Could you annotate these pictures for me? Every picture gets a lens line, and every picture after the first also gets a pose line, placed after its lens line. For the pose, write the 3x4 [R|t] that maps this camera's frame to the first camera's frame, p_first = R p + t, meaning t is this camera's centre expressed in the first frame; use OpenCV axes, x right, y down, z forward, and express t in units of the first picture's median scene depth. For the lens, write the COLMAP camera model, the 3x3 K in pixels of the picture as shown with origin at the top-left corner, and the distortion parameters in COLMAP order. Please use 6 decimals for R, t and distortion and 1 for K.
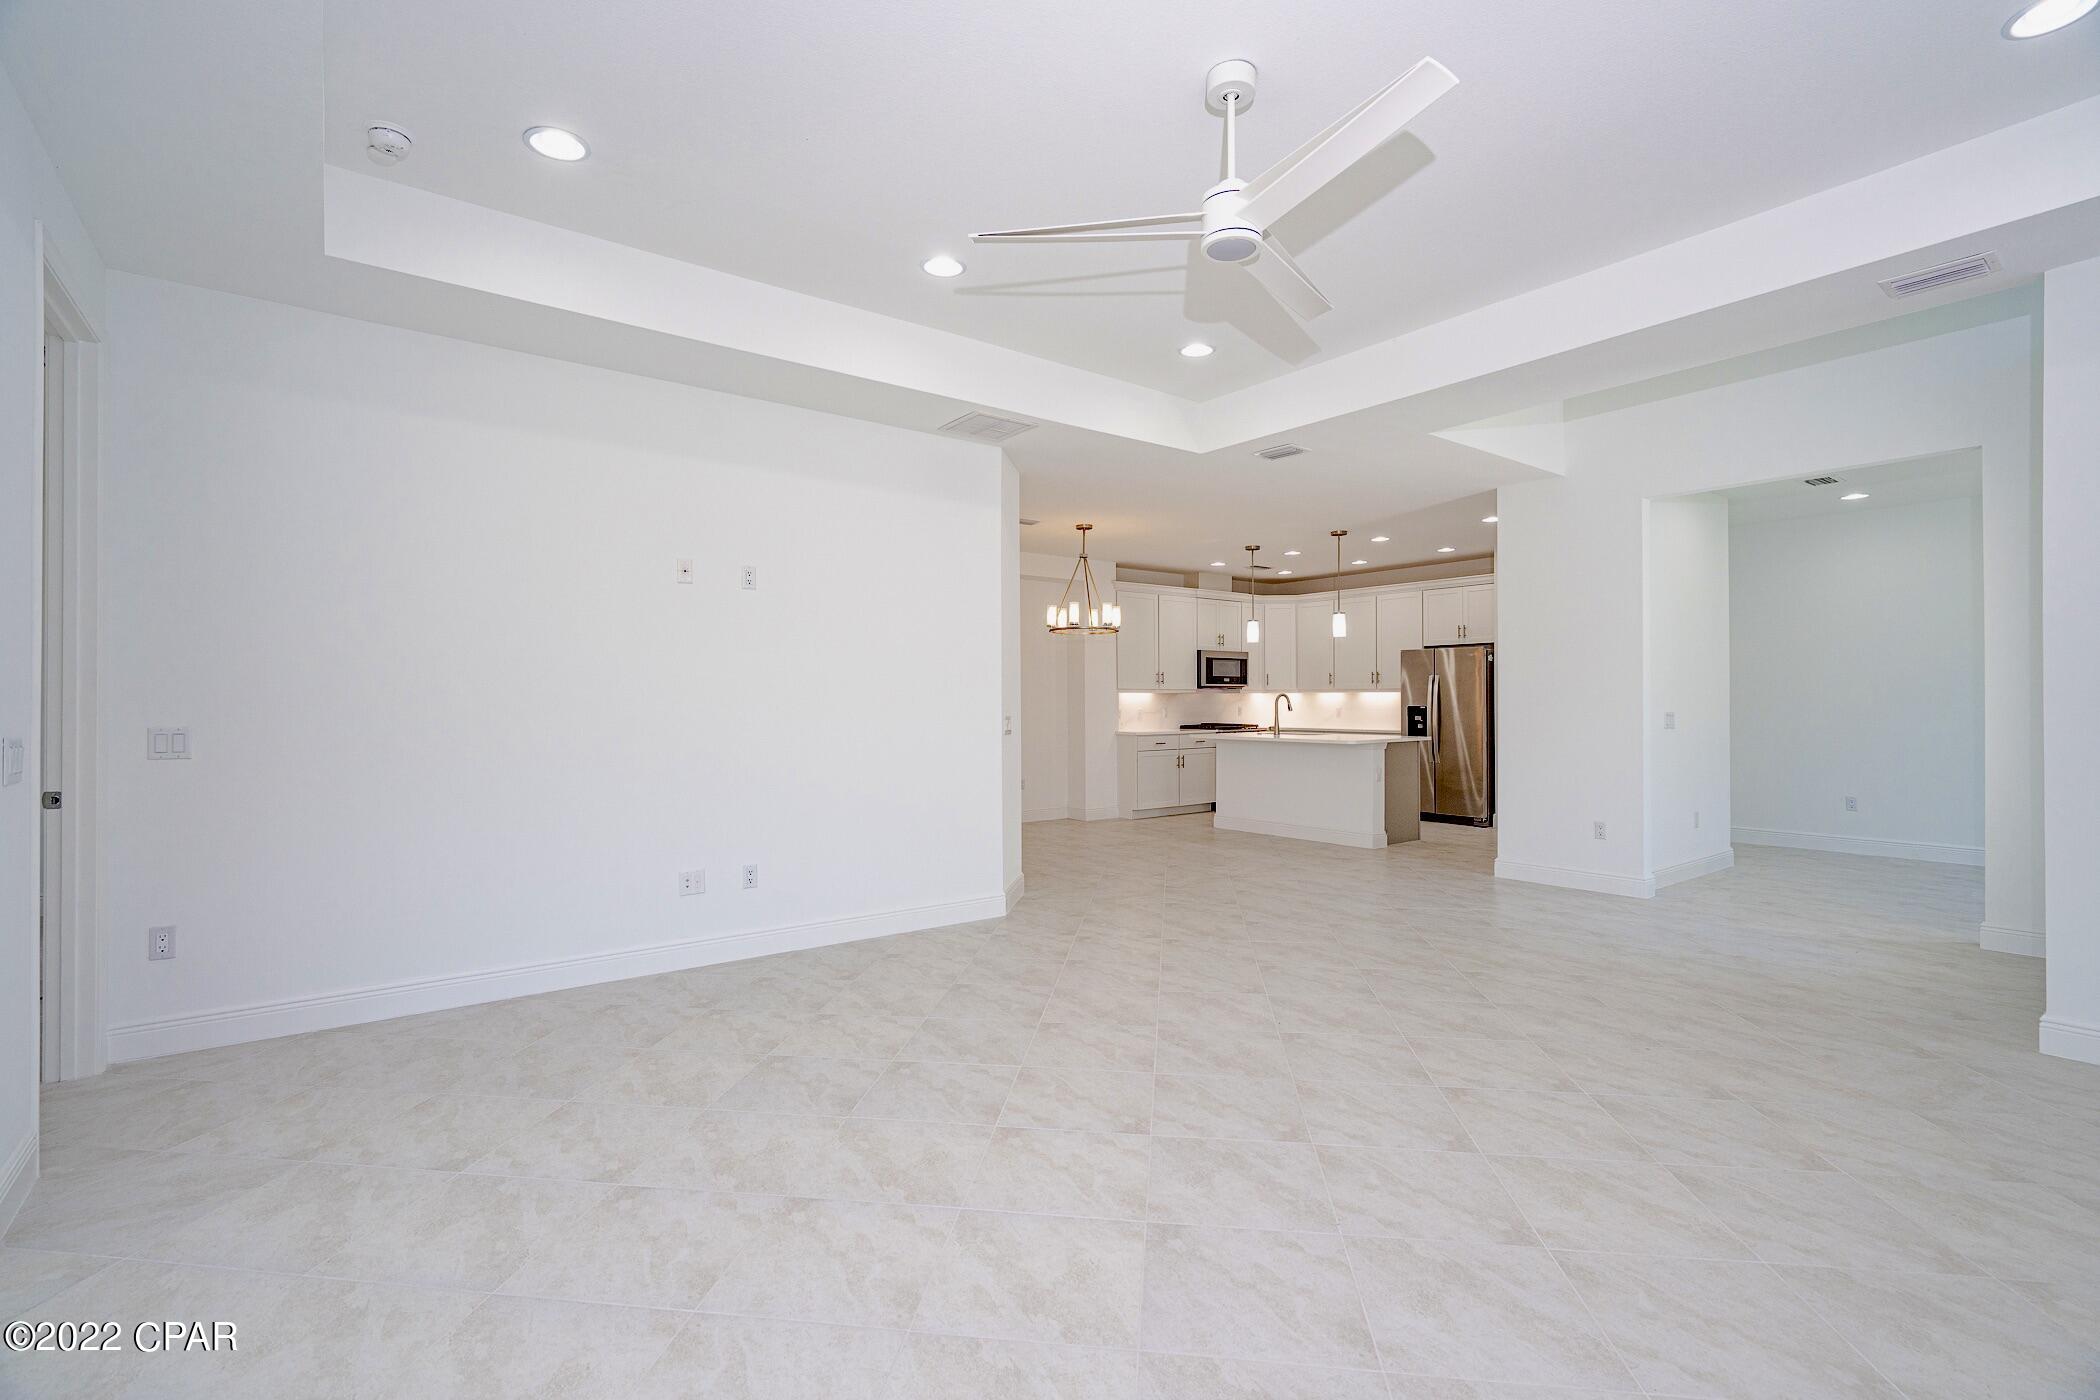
lens RADIAL K [[958.7, 0, 1038.6], [0, 958.7, 715.0], [0, 0, 1]] dist [-0.001125, 0.002413]
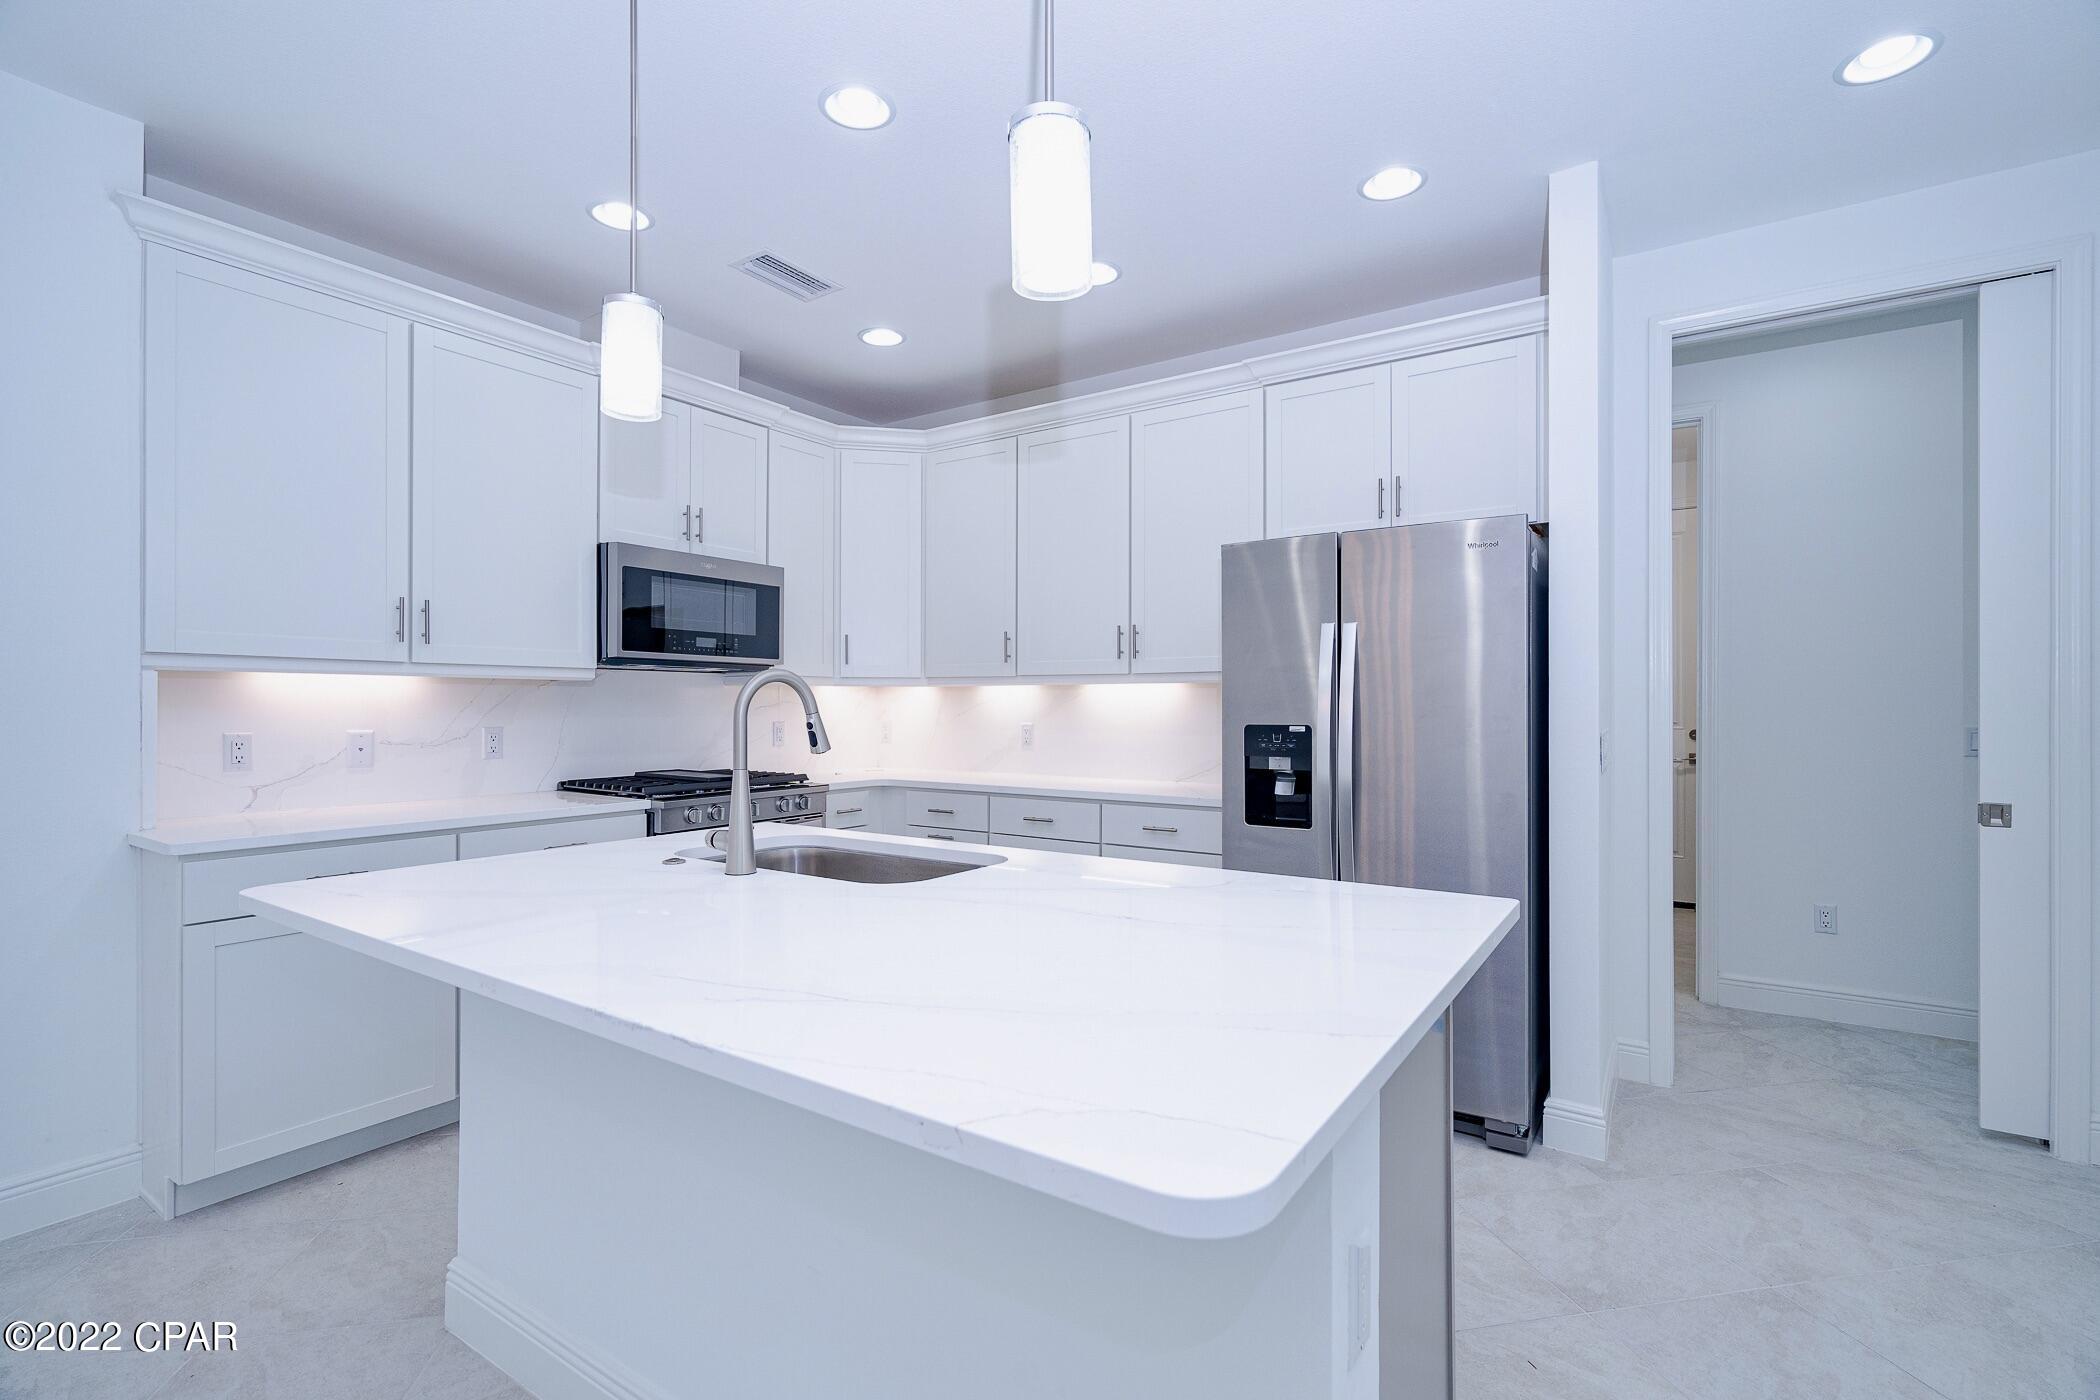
lens RADIAL K [[958.7, 0, 1048.6], [0, 958.7, 704.6], [0, 0, 1]] dist [-0.001125, 0.002413]
pose [[0.944514, 0.005035, 0.328432, 0.205345], [0.001064, 0.999830, -0.018388, -0.009250], [-0.328469, 0.017717, 0.944349, 0.669600]]
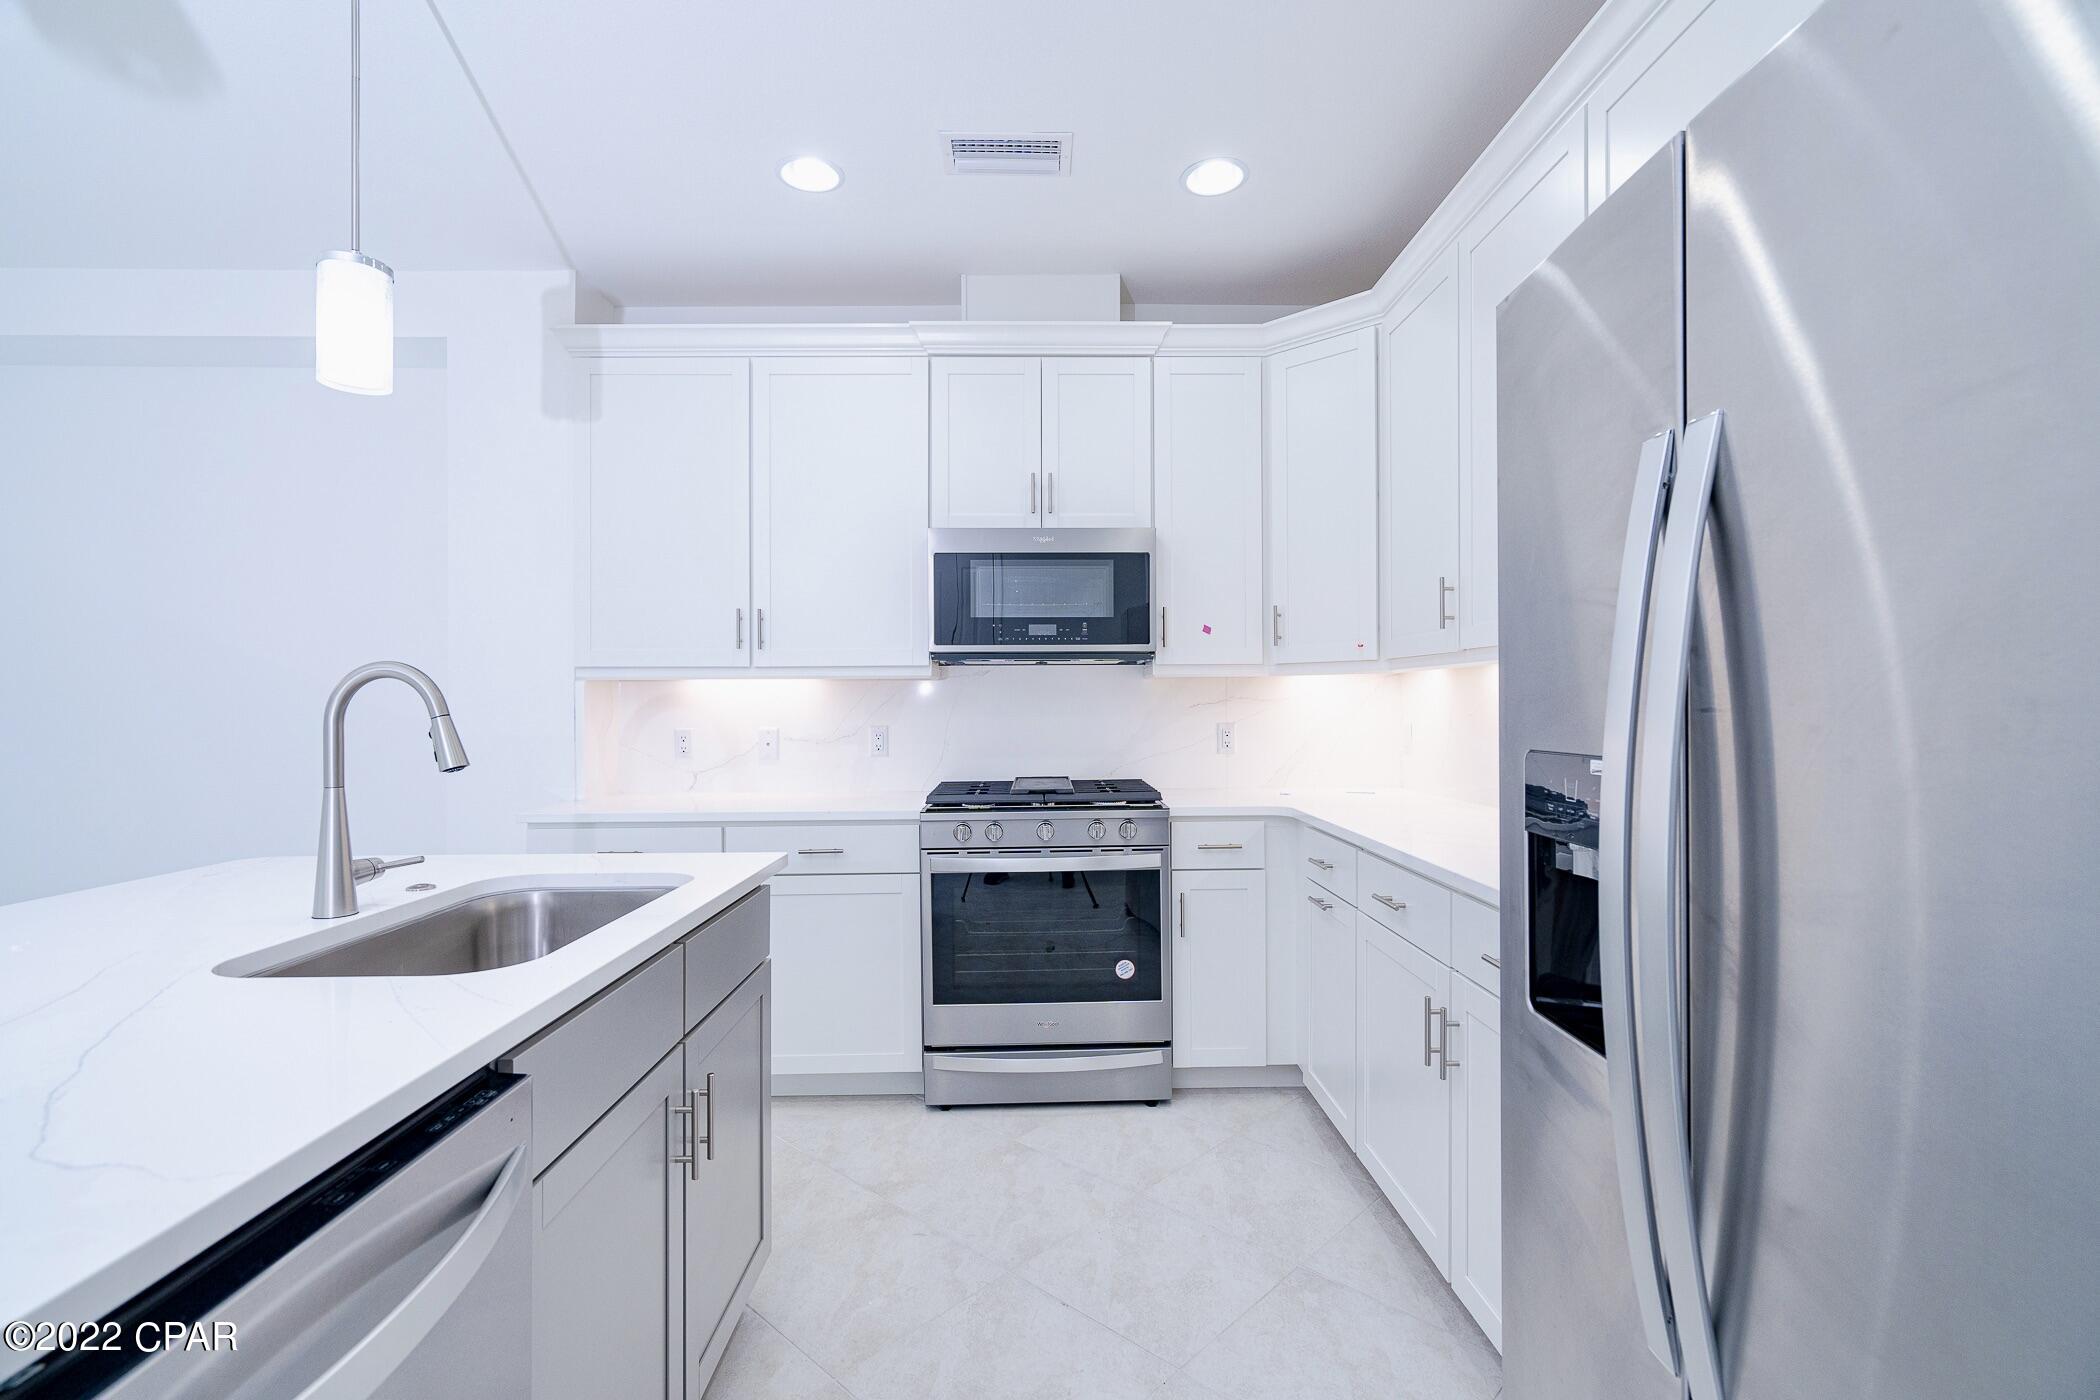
lens RADIAL K [[958.7, 0, 1042.7], [0, 958.7, 703.0], [0, 0, 1]] dist [-0.001125, 0.002413]
pose [[0.805074, -0.001824, -0.593172, 0.375028], [-0.007537, 0.999883, -0.013304, -0.011727], [0.593127, 0.015181, 0.804966, 0.797646]]
